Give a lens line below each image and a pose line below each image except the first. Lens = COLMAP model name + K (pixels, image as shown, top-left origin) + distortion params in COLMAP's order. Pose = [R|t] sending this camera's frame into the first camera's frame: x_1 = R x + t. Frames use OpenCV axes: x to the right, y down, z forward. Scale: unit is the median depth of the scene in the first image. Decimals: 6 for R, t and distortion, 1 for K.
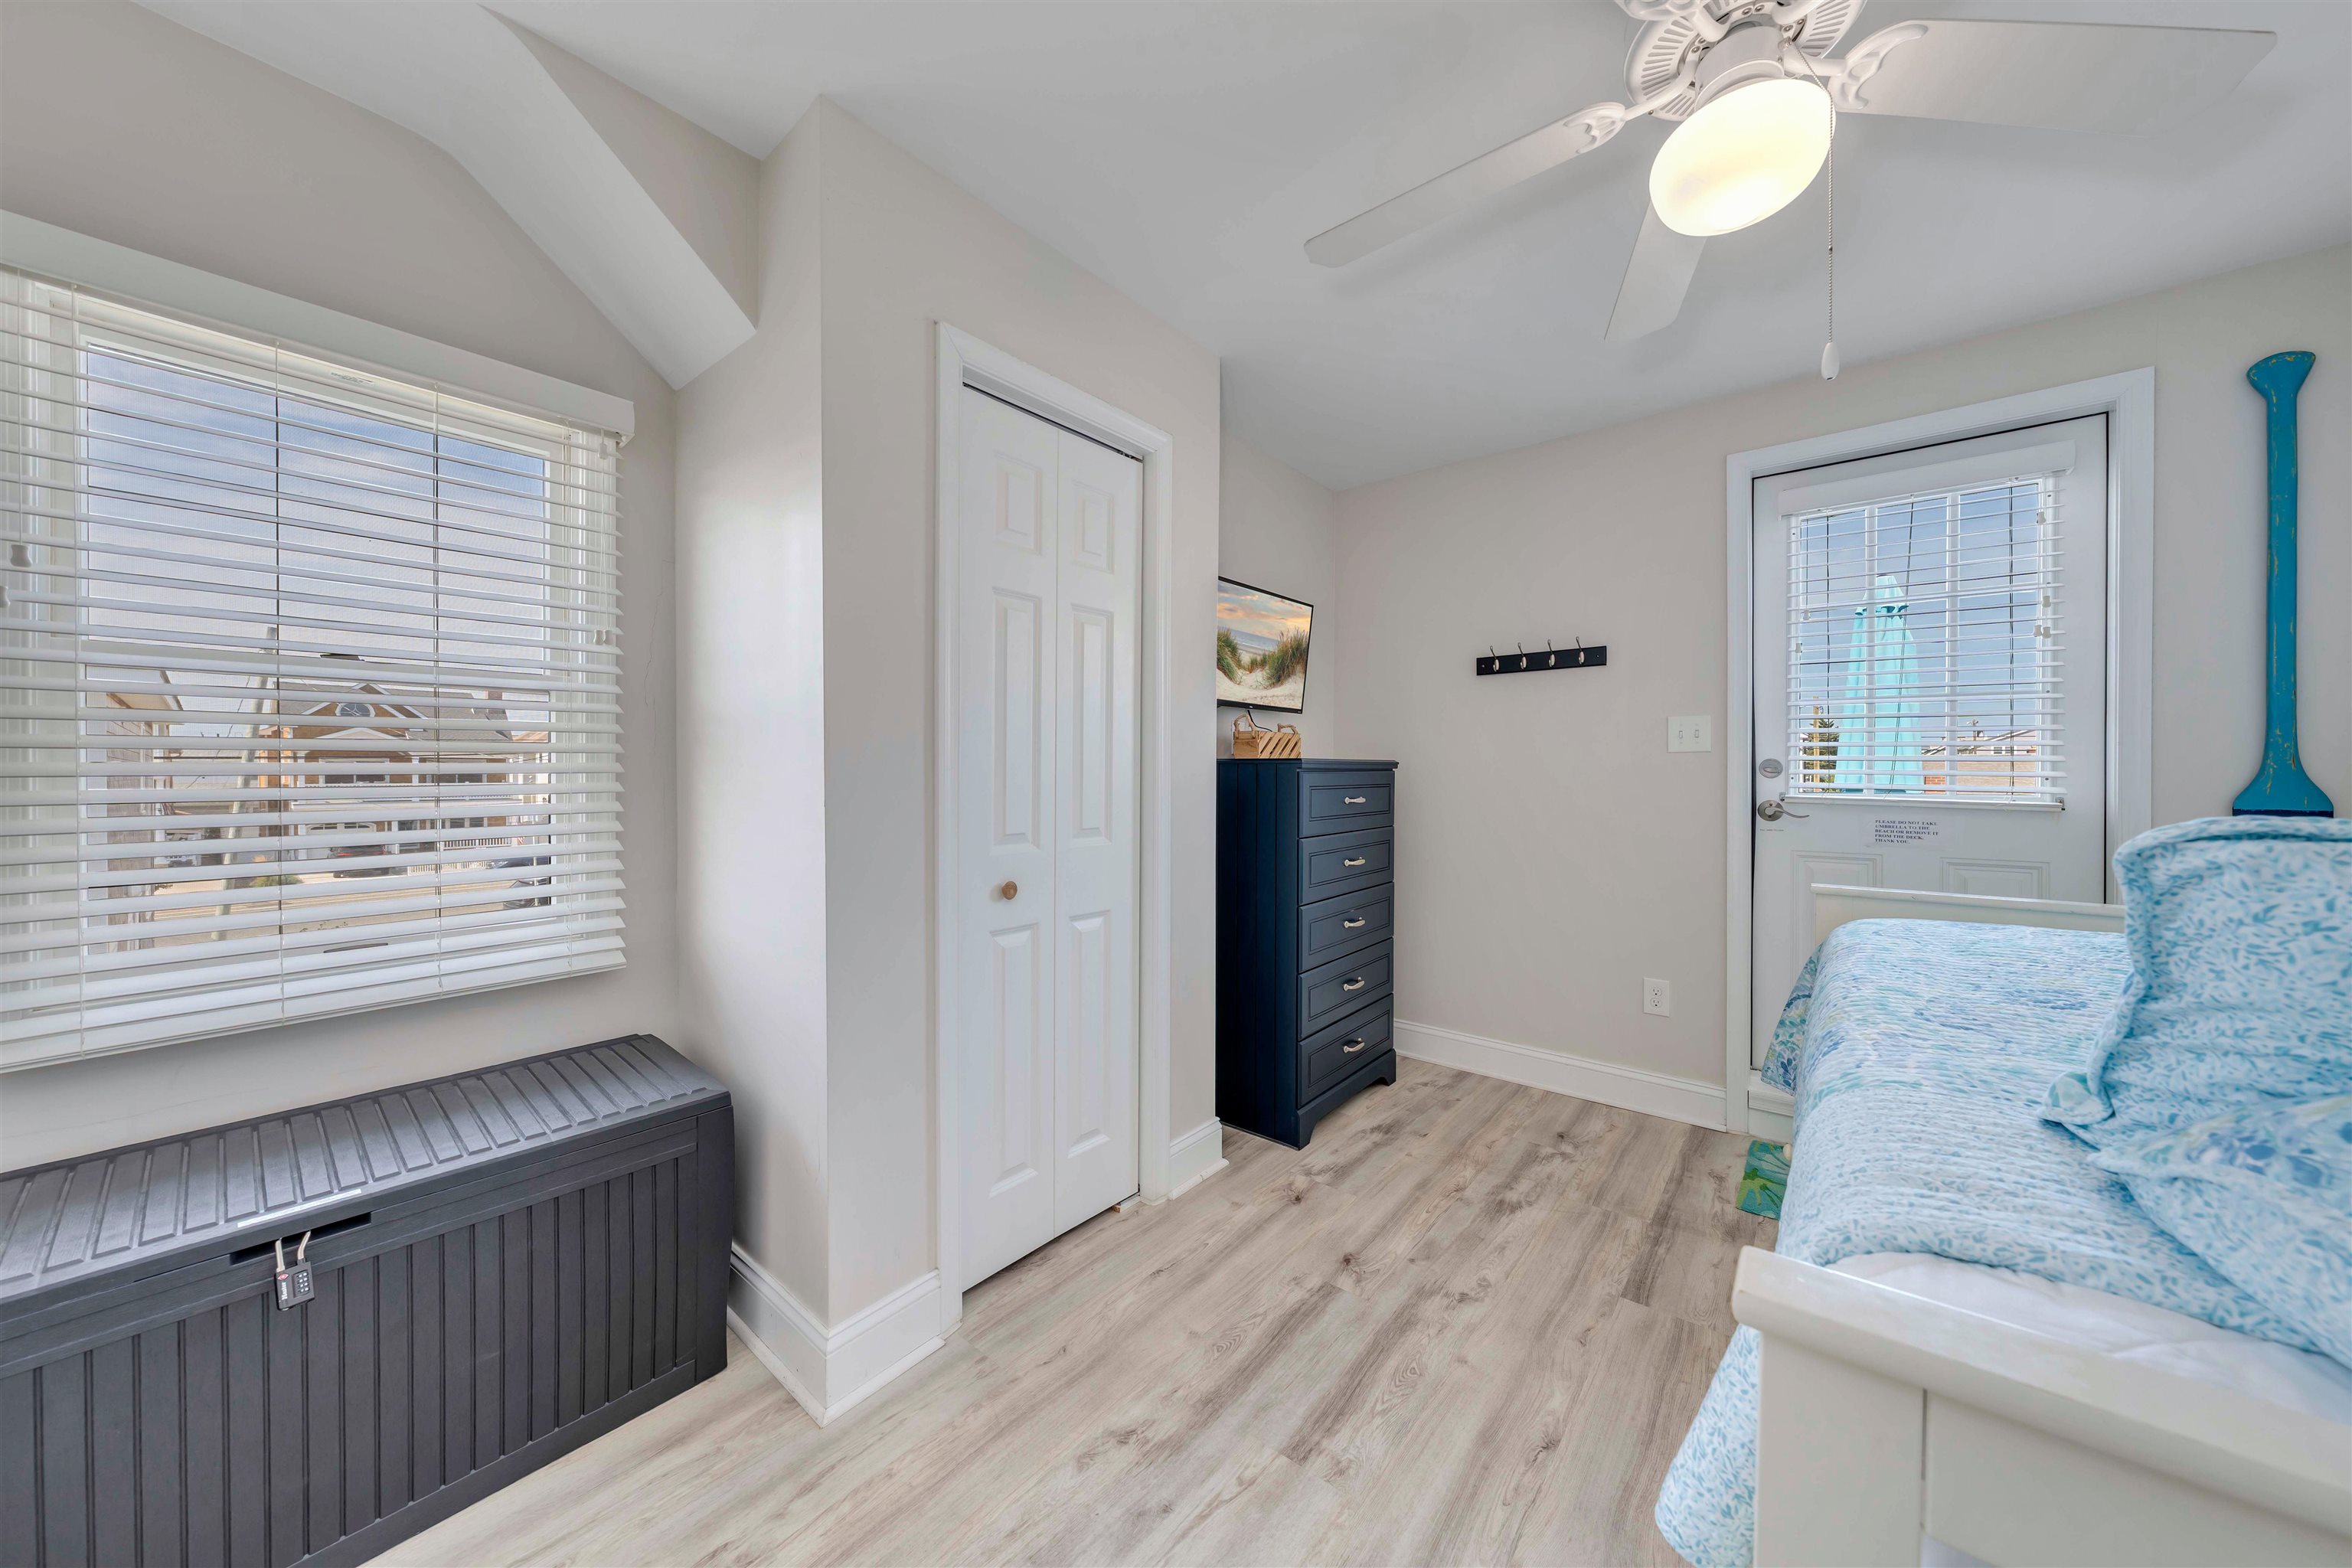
lens RADIAL K [[814.4, 0, 1186.6], [0, 814.4, 778.9], [0, 0, 1]] dist [-0.000827, -0.000525]
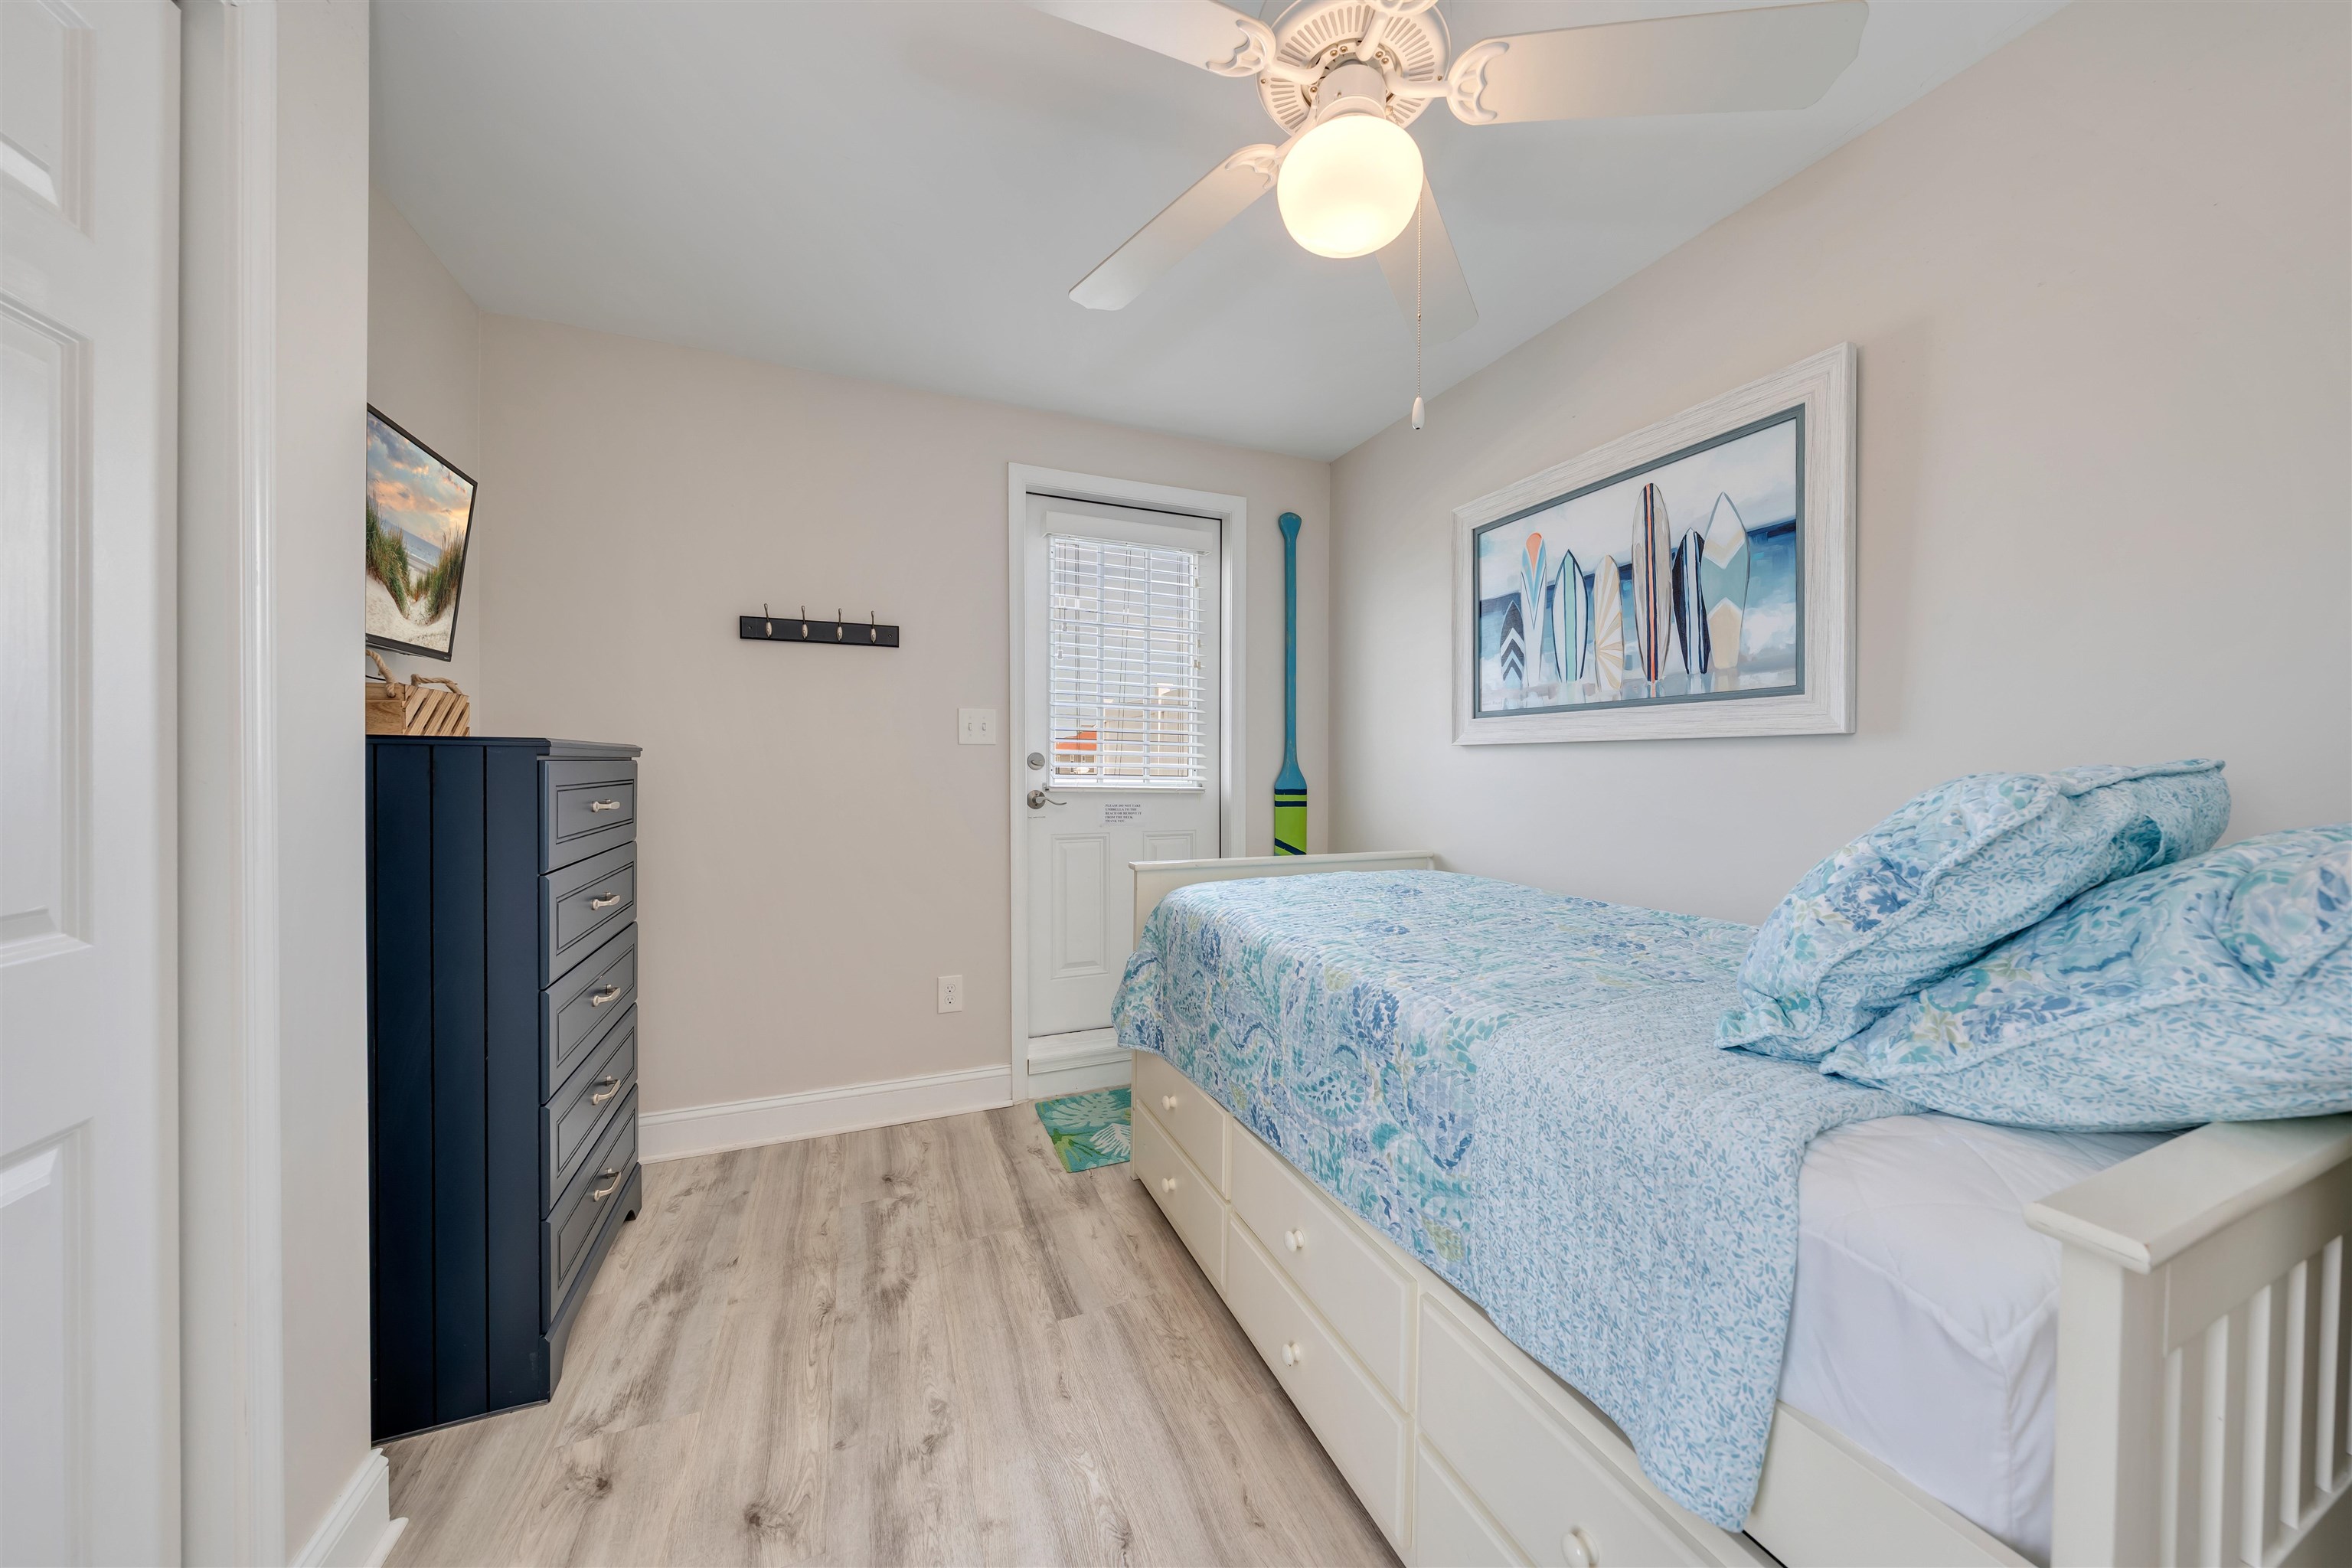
lens RADIAL K [[814.4, 0, 1184.1], [0, 814.4, 779.3], [0, 0, 1]] dist [-0.000827, -0.000525]
pose [[0.458790, -0.011493, 0.888470, -0.173093], [0.000726, 0.999921, 0.012560, -0.002495], [-0.888544, -0.005117, 0.458762, 0.329102]]
